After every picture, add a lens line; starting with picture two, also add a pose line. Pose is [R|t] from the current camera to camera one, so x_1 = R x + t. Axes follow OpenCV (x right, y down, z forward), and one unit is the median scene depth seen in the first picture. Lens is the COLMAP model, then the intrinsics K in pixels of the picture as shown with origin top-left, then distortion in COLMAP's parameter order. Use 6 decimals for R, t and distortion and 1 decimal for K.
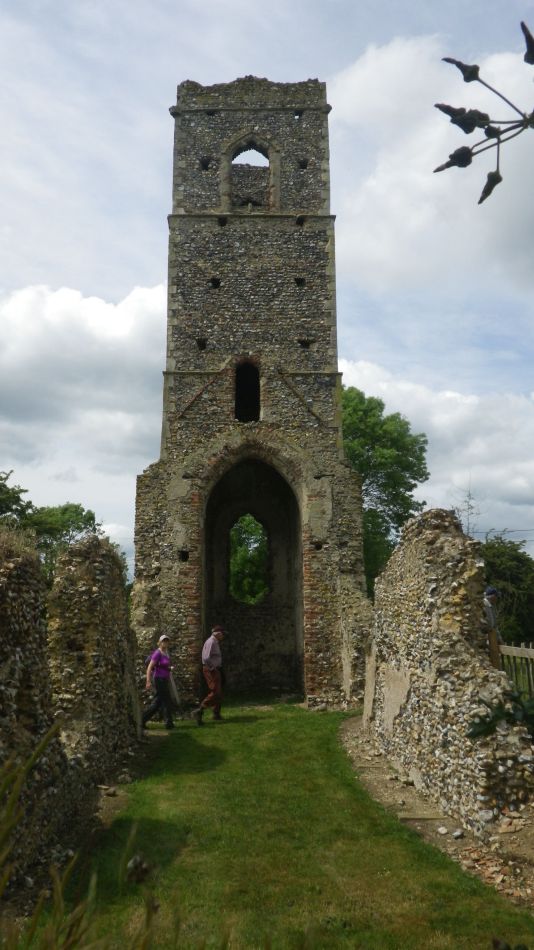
lens RADIAL K [[751.9, 0, 267.0], [0, 751.9, 475.0], [0, 0, 1]] dist [0.002249, 0.000541]
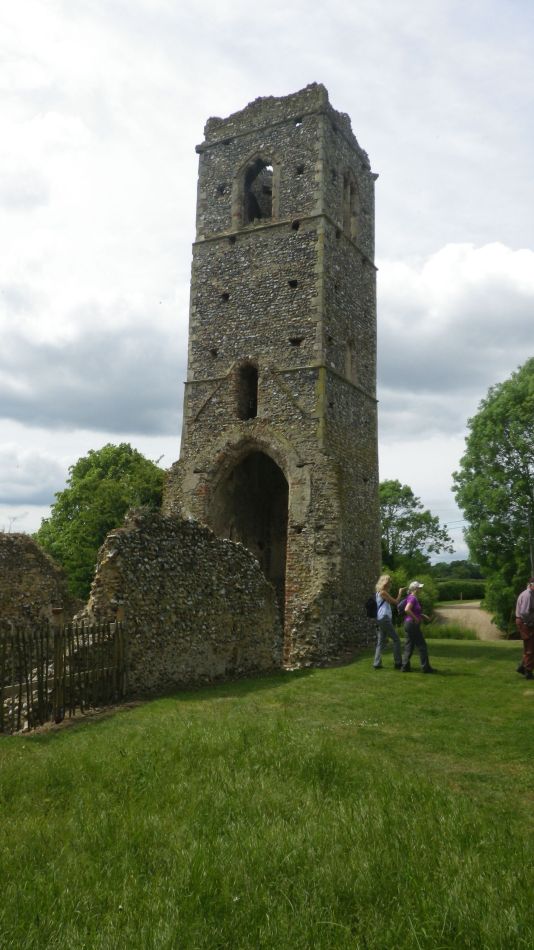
lens RADIAL K [[751.9, 0, 267.0], [0, 751.9, 475.0], [0, 0, 1]] dist [0.002249, 0.000541]
pose [[0.878290, -0.047269, -0.475786, 0.520158], [0.065029, 0.997664, 0.020925, -0.009574], [0.473686, -0.049318, 0.879312, 0.025313]]
